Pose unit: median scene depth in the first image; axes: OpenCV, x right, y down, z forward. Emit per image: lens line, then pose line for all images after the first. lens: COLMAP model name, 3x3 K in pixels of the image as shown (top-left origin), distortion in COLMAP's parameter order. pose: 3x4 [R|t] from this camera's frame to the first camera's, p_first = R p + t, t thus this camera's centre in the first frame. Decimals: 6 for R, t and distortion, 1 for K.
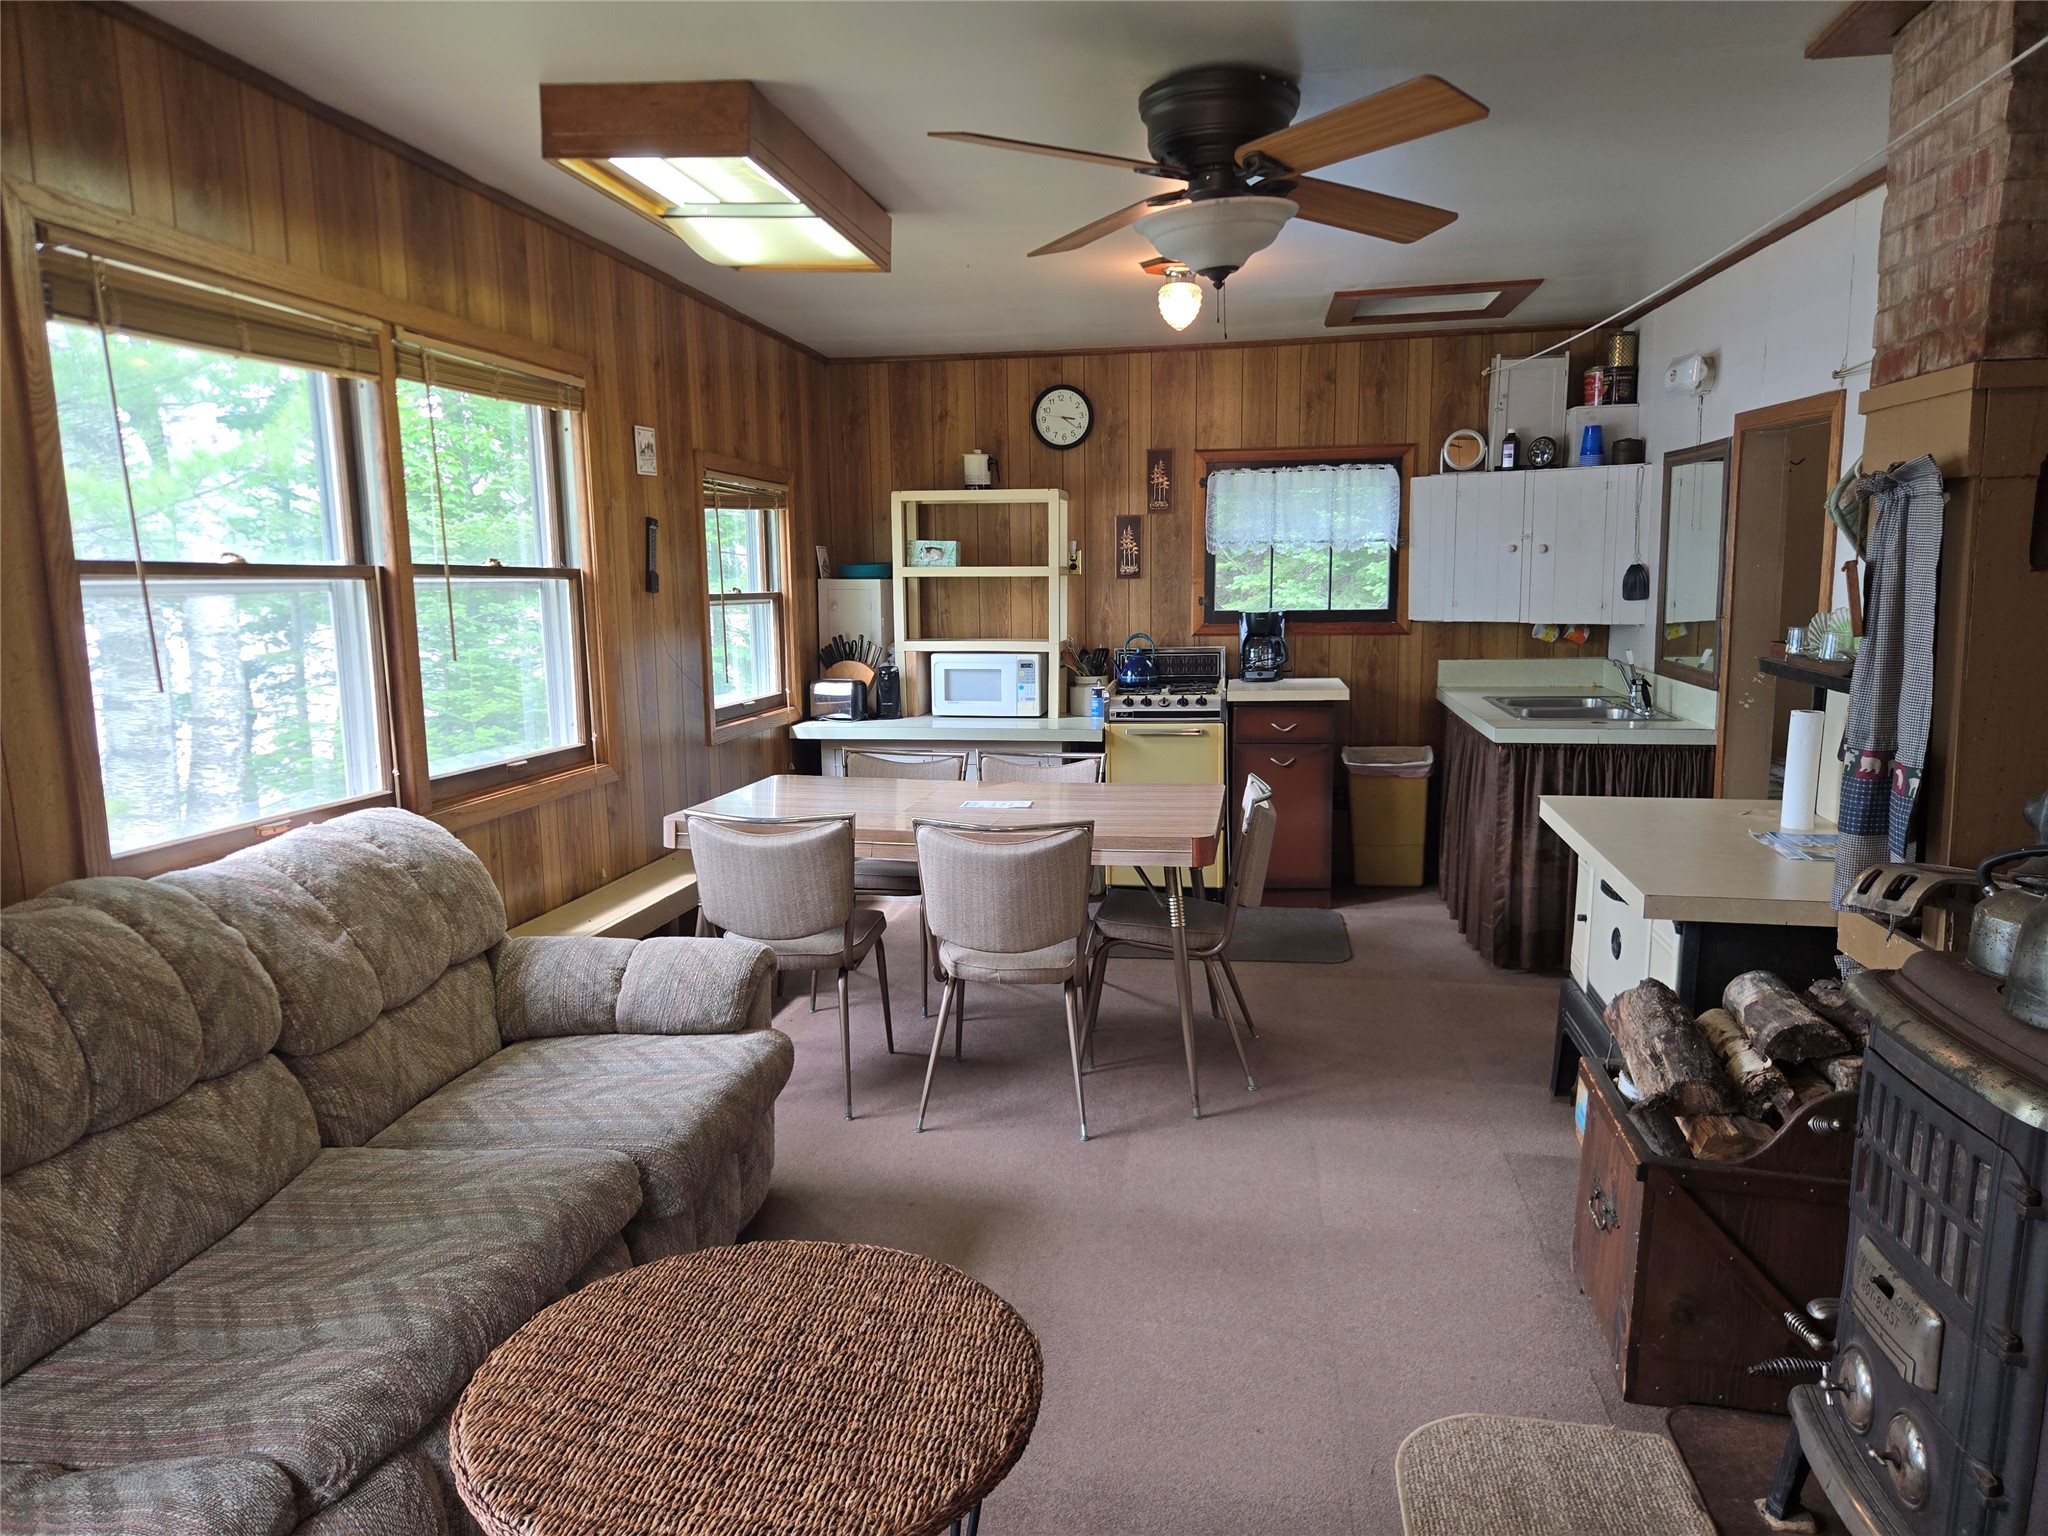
lens RADIAL K [[1371.1, 0, 1021.9], [0, 1371.1, 776.1], [0, 0, 1]] dist [0.043692, -0.026174]
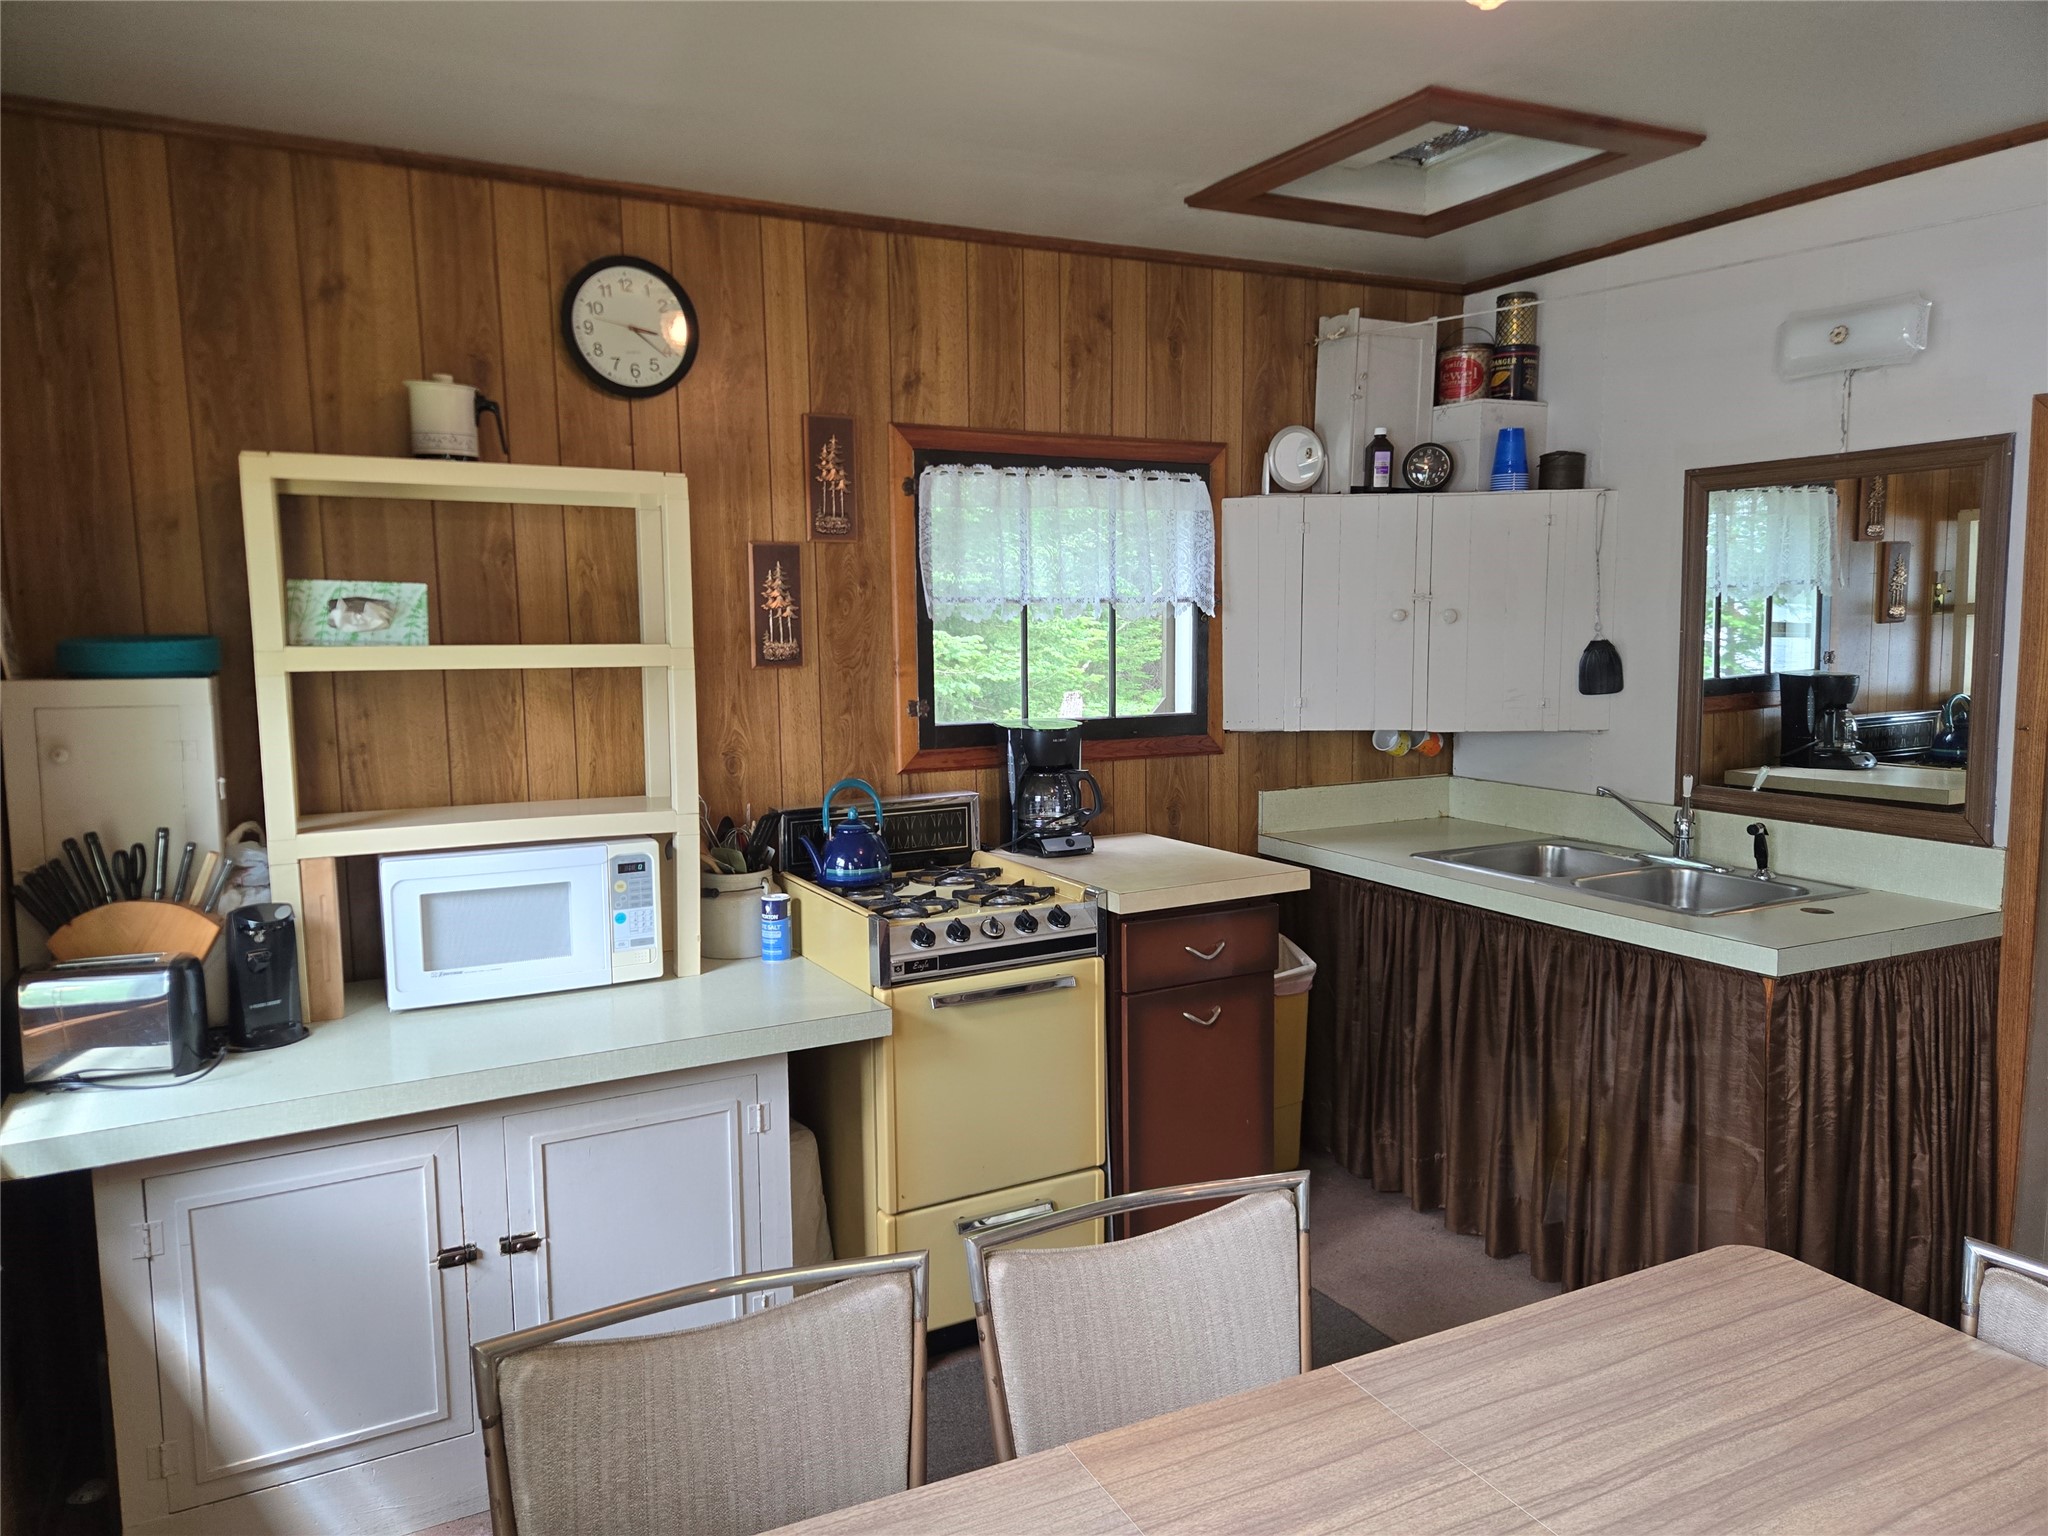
lens RADIAL K [[1371.1, 0, 1026.2], [0, 1371.1, 779.4], [0, 0, 1]] dist [0.043692, -0.026174]
pose [[0.802307, -0.061734, 0.593711, -0.152850], [0.092510, 0.995479, -0.021504, -0.086473], [-0.589700, 0.072177, 0.804391, 0.561459]]
